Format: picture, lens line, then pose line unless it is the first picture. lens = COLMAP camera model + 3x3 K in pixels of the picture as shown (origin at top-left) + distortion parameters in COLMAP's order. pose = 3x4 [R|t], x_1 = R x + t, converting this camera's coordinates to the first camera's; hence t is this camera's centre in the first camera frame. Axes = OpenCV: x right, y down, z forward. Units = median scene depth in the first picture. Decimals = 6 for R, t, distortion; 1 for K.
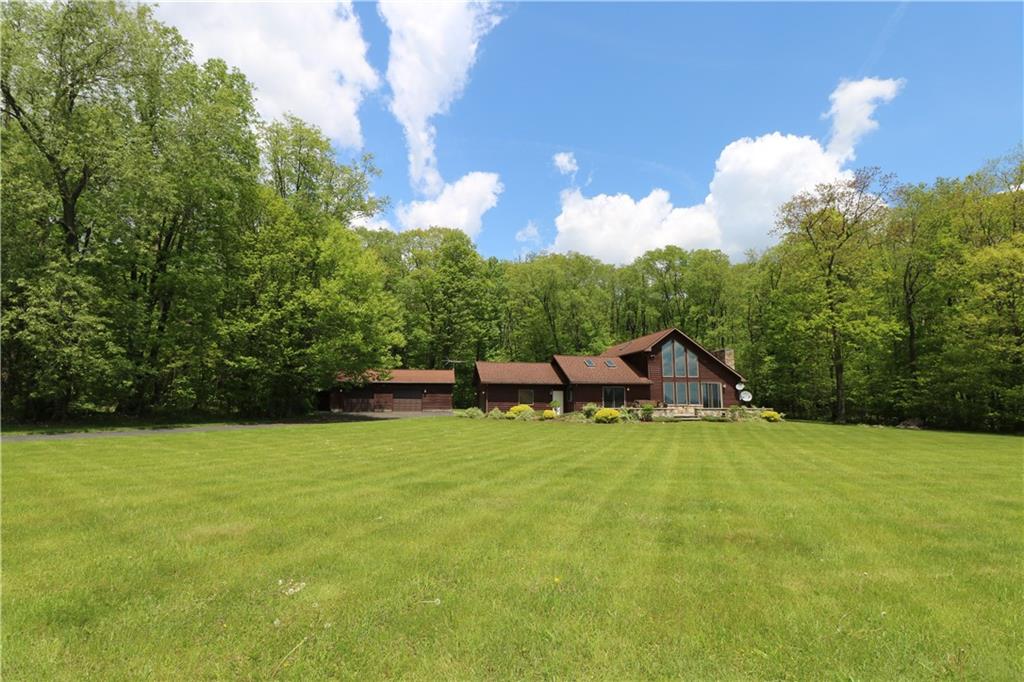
lens RADIAL K [[470.2, 0, 508.7], [0, 470.2, 339.1], [0, 0, 1]] dist [-0.004230, -0.000553]
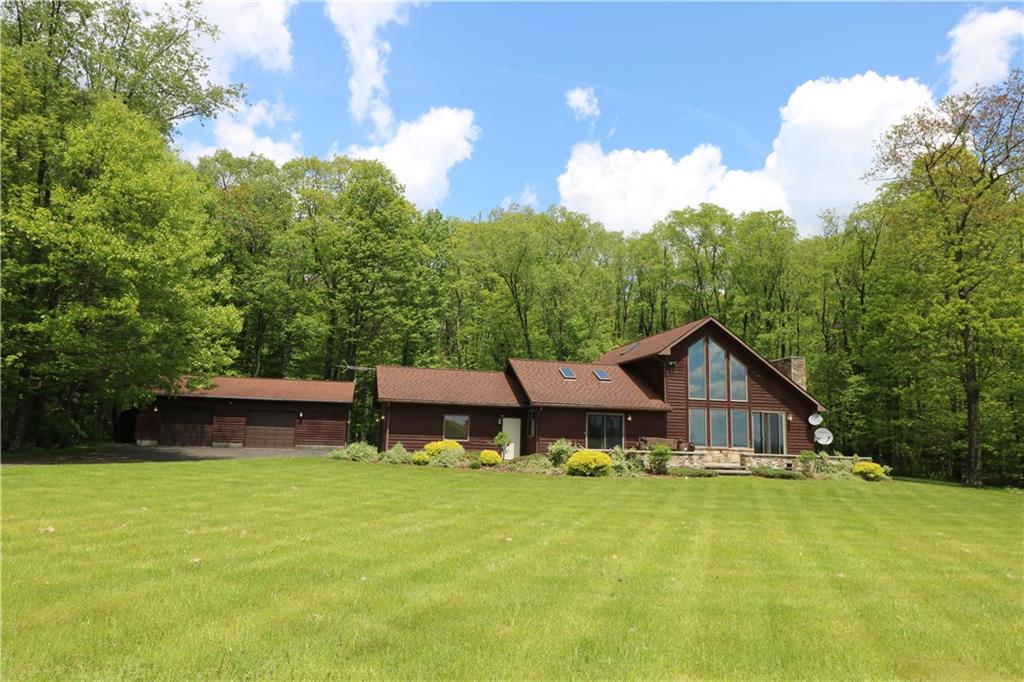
lens RADIAL K [[661.4, 0, 514.0], [0, 661.4, 341.3], [0, 0, 1]] dist [0.007413, 0.006277]
pose [[0.998105, 0.033692, 0.051481, 0.049309], [-0.032915, 0.999332, -0.015862, 0.021648], [-0.051981, 0.014137, 0.998548, 0.138218]]
